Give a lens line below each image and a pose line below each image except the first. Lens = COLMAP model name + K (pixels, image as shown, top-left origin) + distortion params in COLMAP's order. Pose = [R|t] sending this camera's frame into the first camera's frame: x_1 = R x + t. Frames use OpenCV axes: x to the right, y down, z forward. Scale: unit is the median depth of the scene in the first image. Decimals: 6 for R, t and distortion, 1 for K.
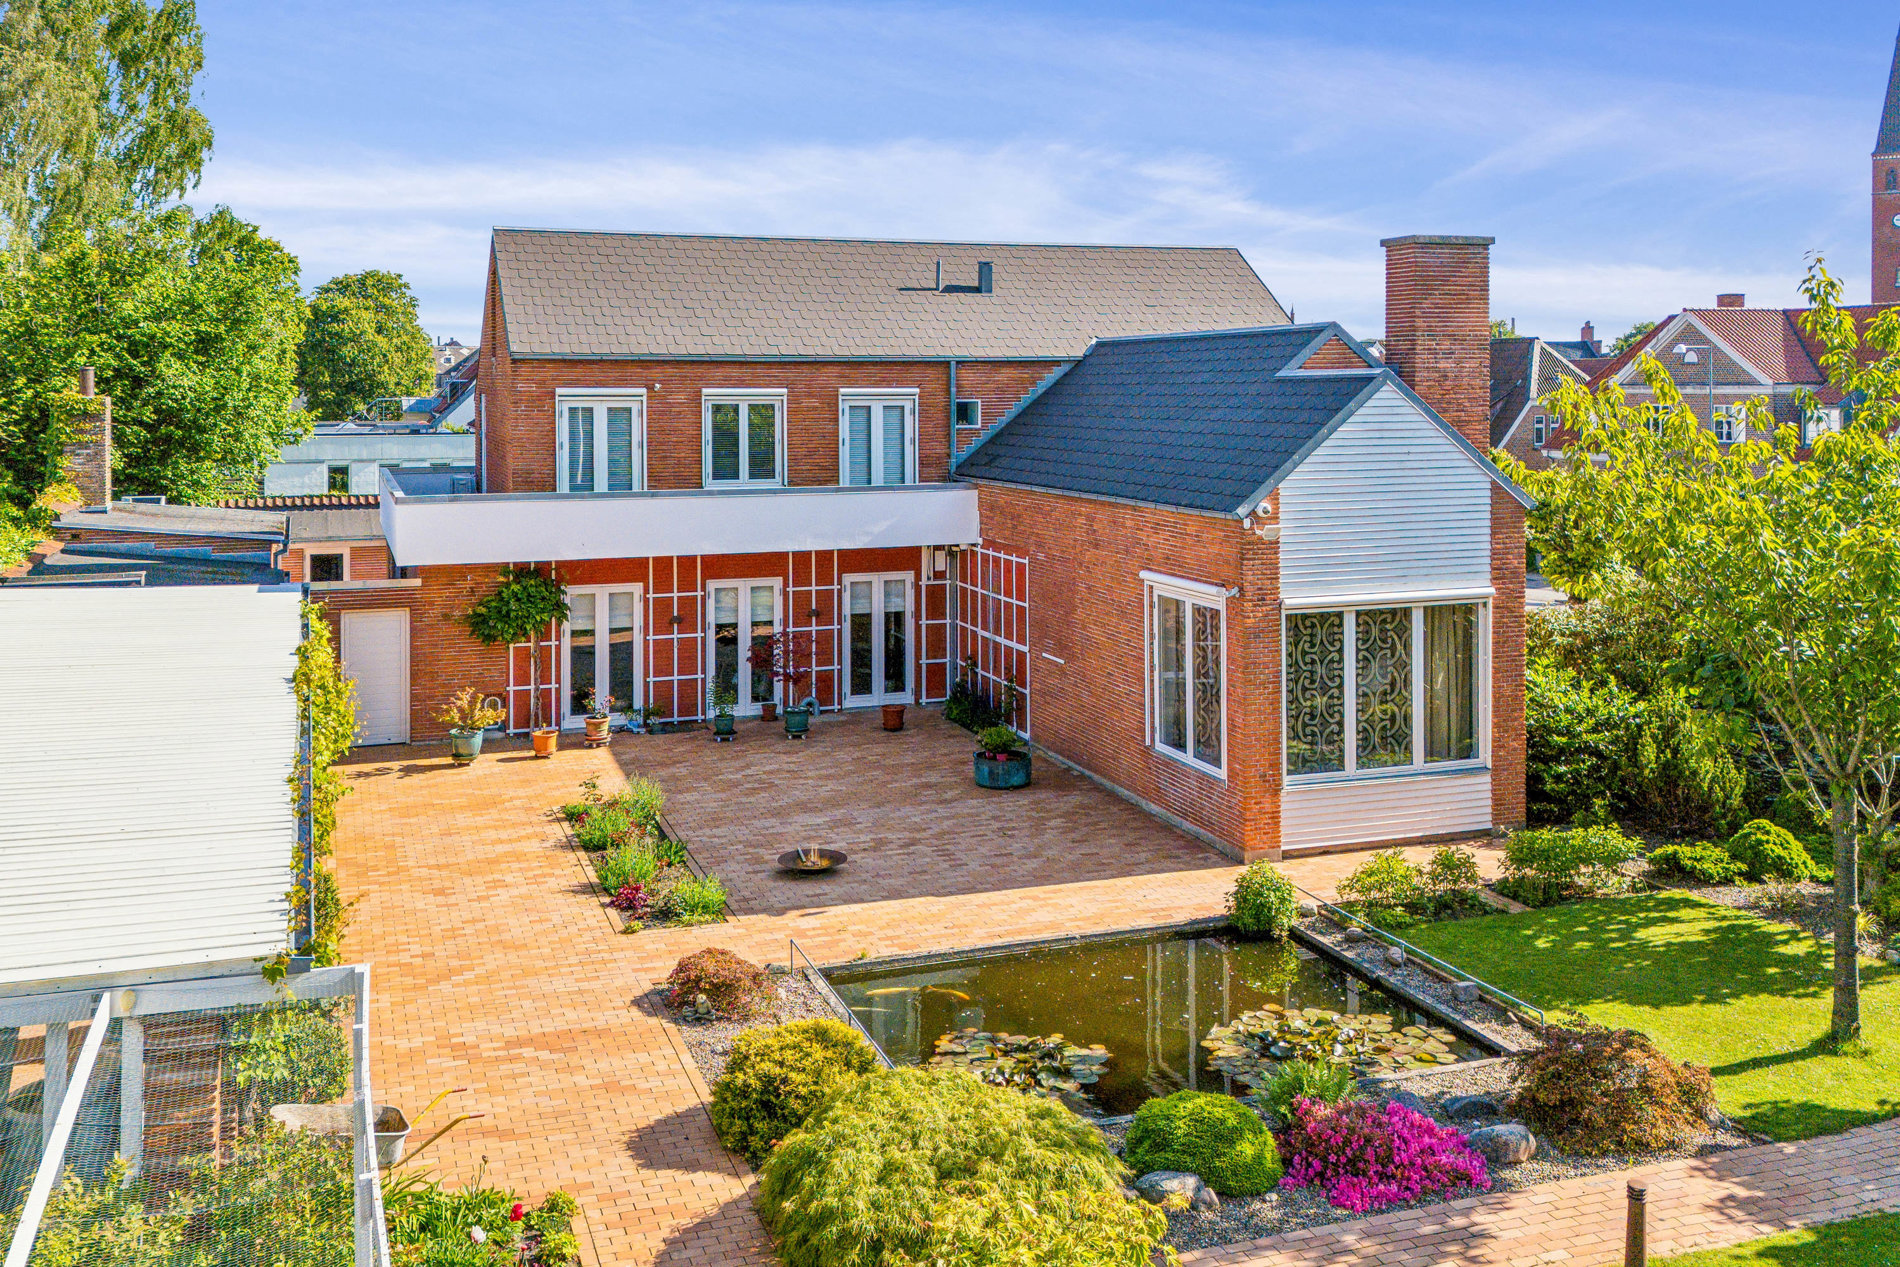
lens RADIAL K [[1716.9, 0, 953.1], [0, 1716.9, 388.0], [0, 0, 1]] dist [0.084011, -0.199377]
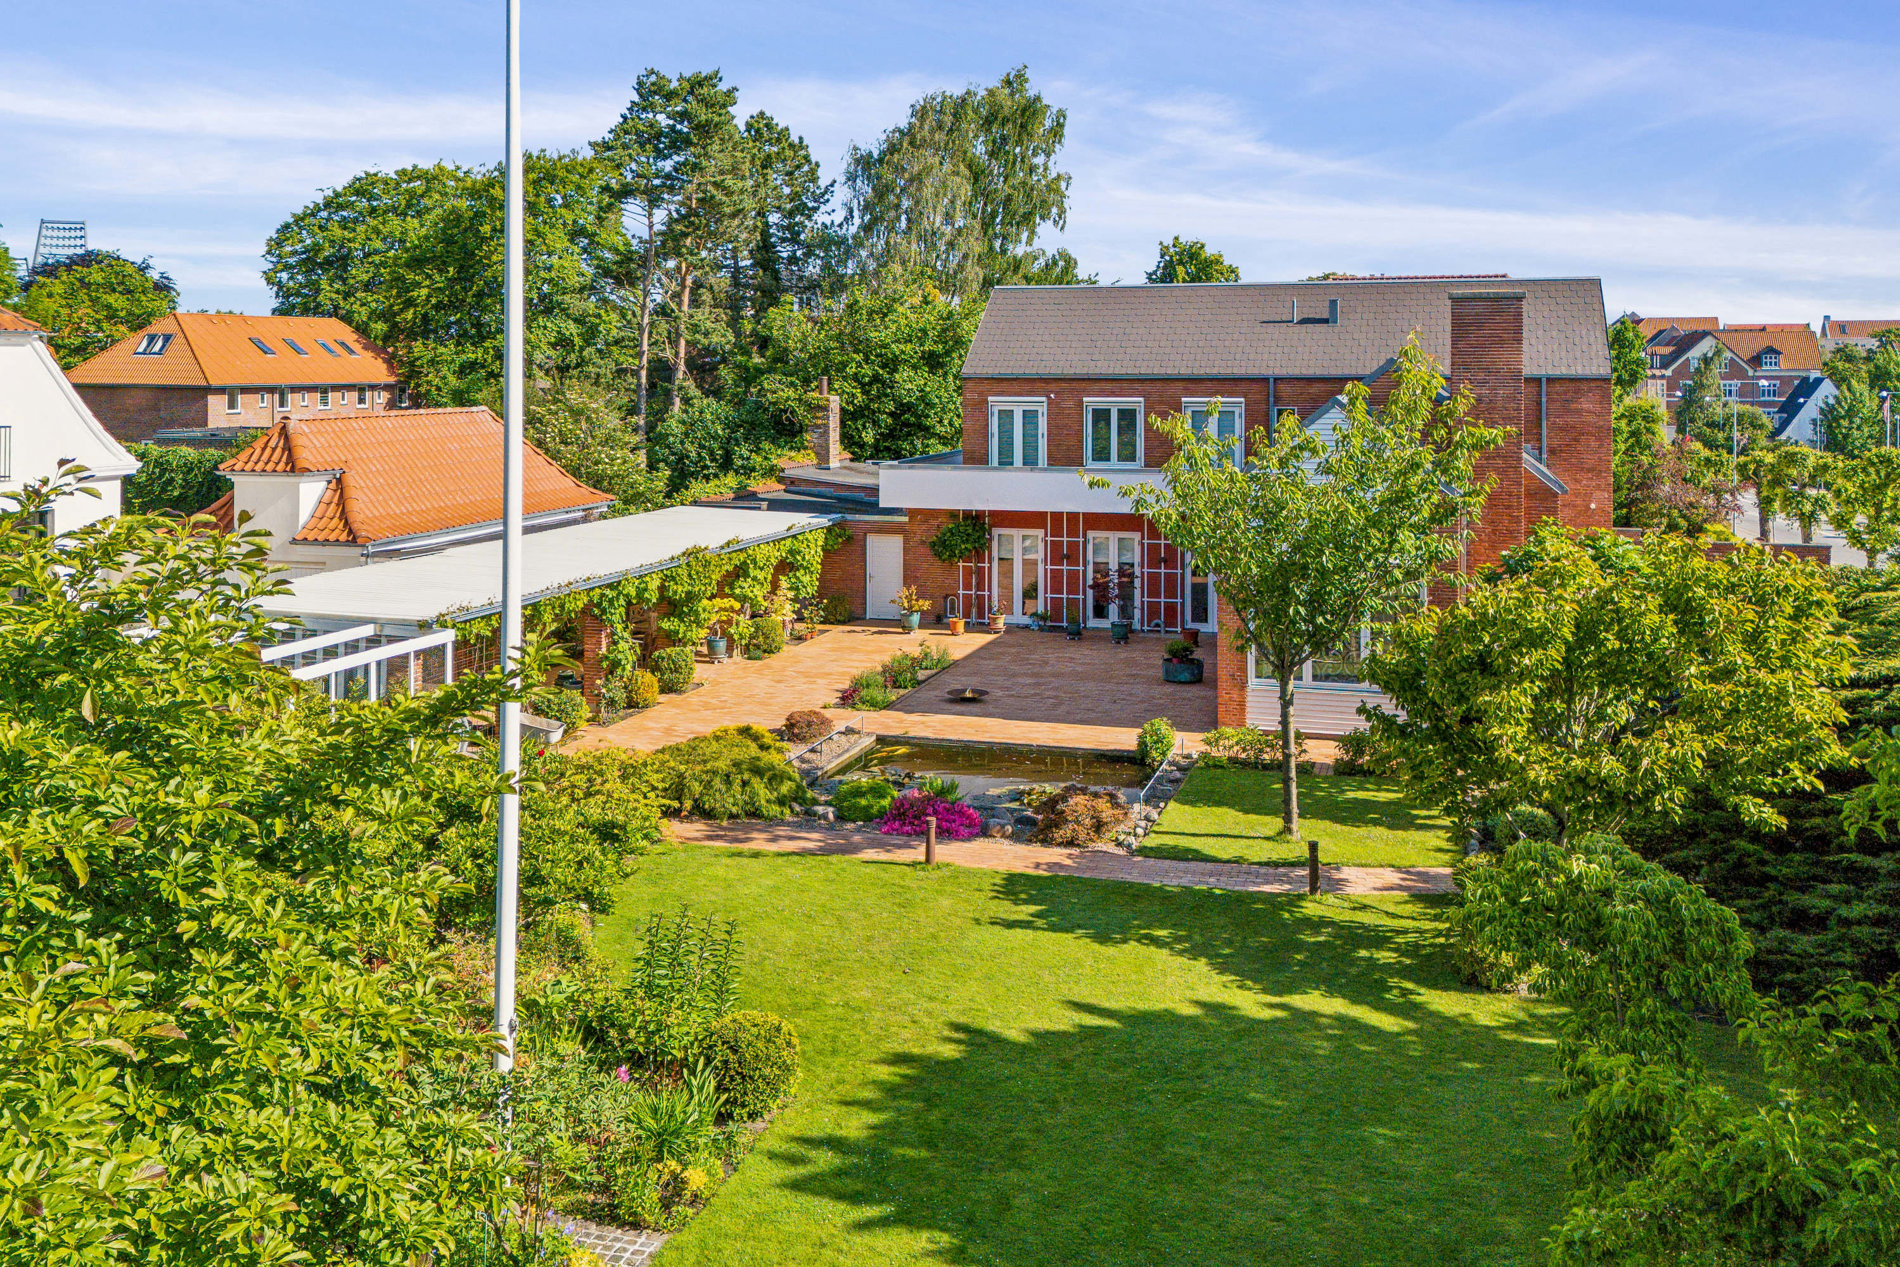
lens RADIAL K [[1716.9, 0, 953.1], [0, 1716.9, 388.0], [0, 0, 1]] dist [0.084011, -0.199377]
pose [[0.802908, 0.009193, -0.596032, 0.624912], [-0.003132, 0.999932, 0.011204, -0.023449], [0.596095, -0.007129, 0.802882, -0.219739]]
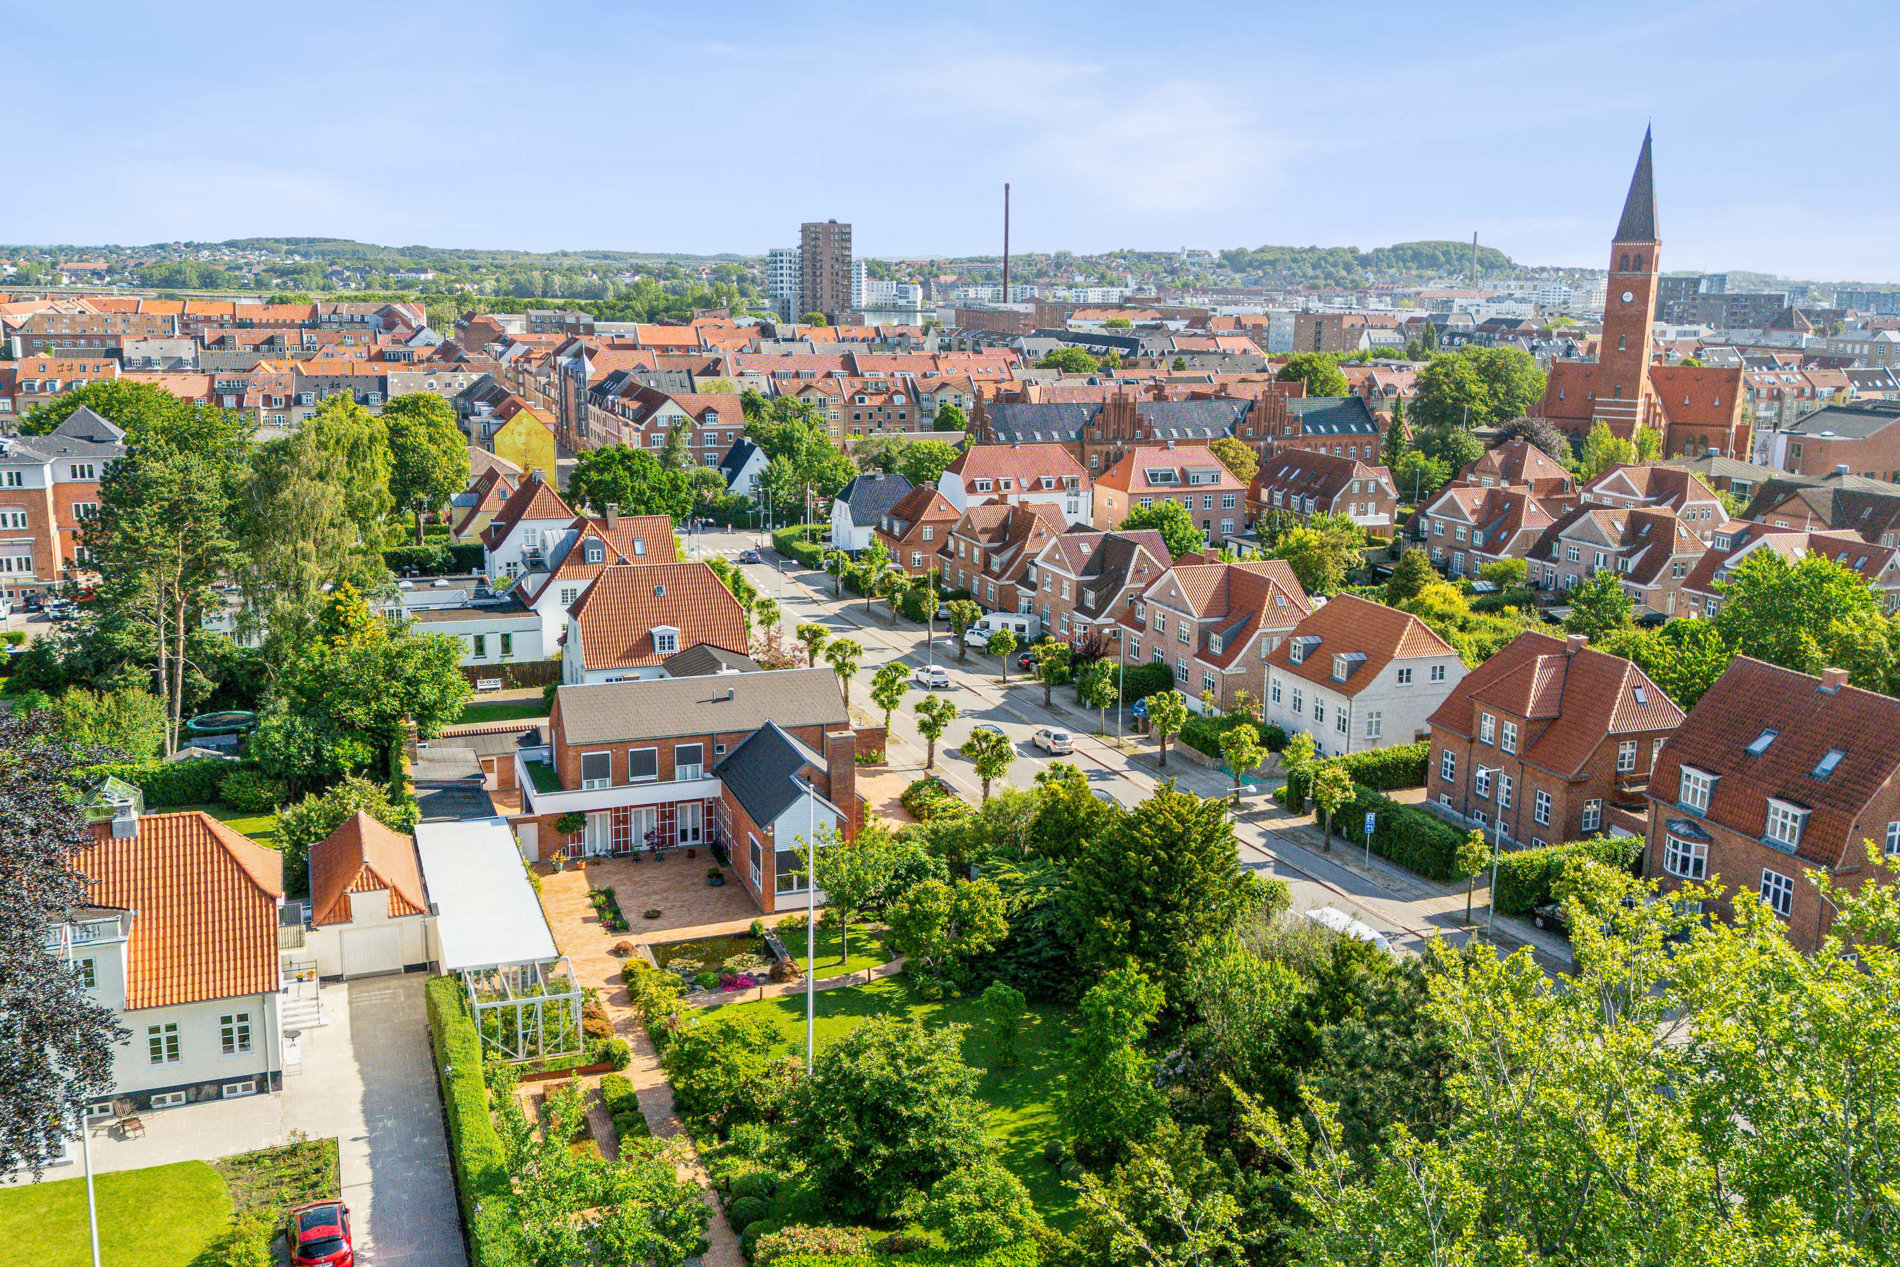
lens RADIAL K [[1735.7, 0, 955.0], [0, 1735.7, 630.0], [0, 0, 1]] dist [0.126589, -0.298462]
pose [[0.999794, 0.018376, 0.008630, 0.407485], [-0.019797, 0.976668, 0.213839, -0.888519], [-0.004499, -0.213966, 0.976831, -2.005307]]
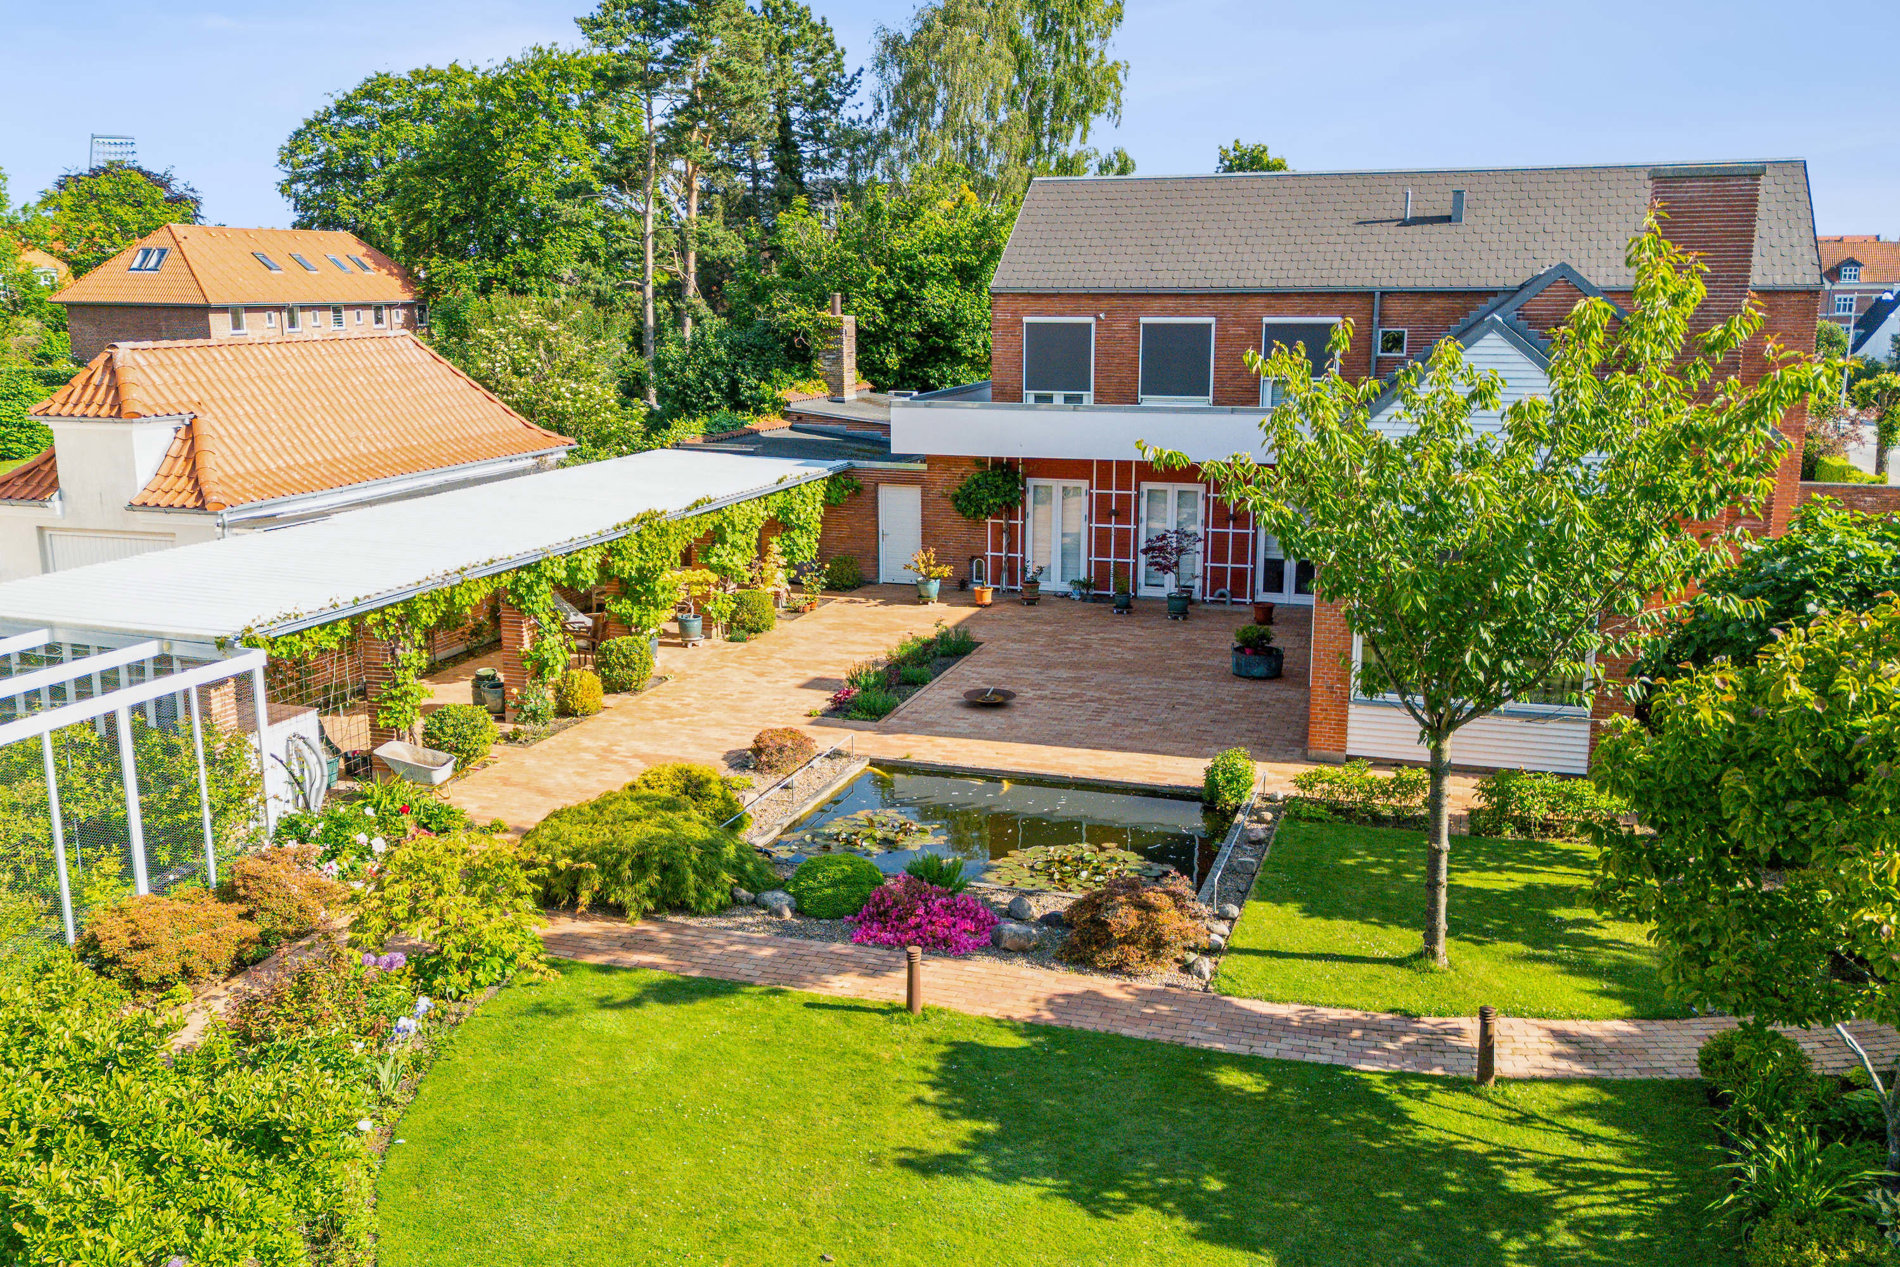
lens RADIAL K [[1626.9, 0, 948.6], [0, 1626.9, 662.1], [0, 0, 1]] dist [0.020654, -0.009179]
pose [[0.782349, 0.139976, -0.606907, 0.456686], [-0.000149, 0.974461, 0.224557, -0.020074], [0.622840, -0.175591, 0.762390, 0.035878]]
